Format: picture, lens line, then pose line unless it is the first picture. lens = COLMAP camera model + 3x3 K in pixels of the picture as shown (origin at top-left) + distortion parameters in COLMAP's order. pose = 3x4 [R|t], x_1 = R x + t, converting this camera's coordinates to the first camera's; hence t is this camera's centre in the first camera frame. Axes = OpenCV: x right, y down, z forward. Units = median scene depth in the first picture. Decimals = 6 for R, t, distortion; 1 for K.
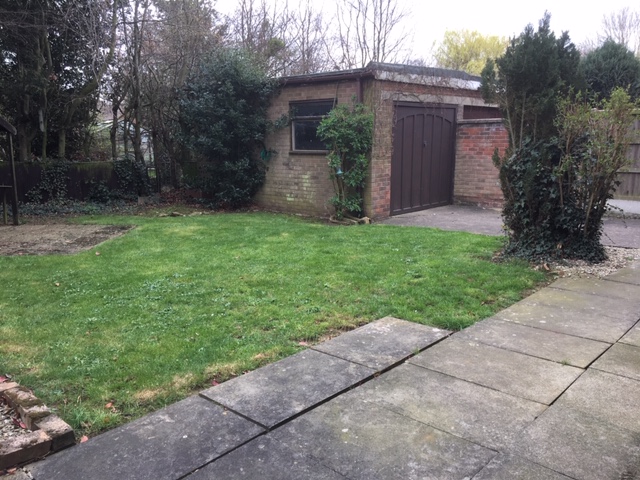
lens RADIAL K [[536.5, 0, 320.0], [0, 536.5, 240.0], [0, 0, 1]] dist [0.084549, -0.115556]
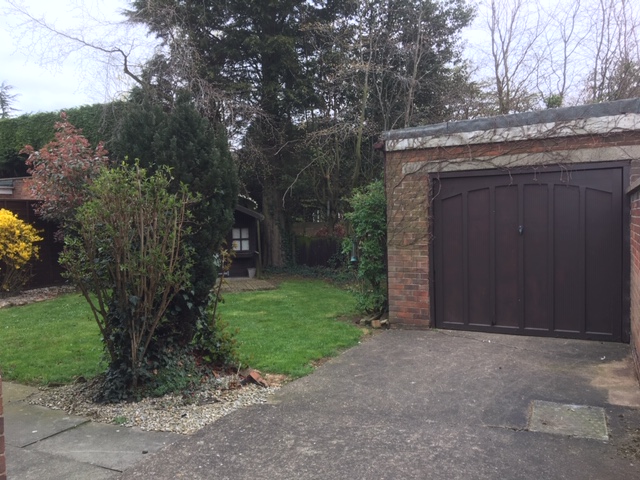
lens RADIAL K [[536.5, 0, 320.0], [0, 536.5, 240.0], [0, 0, 1]] dist [0.084549, -0.115556]
pose [[0.255811, 0.037919, -0.965983, 0.777084], [-0.165749, 0.986154, -0.005183, -0.129882], [0.952412, 0.161437, 0.258554, 0.640800]]
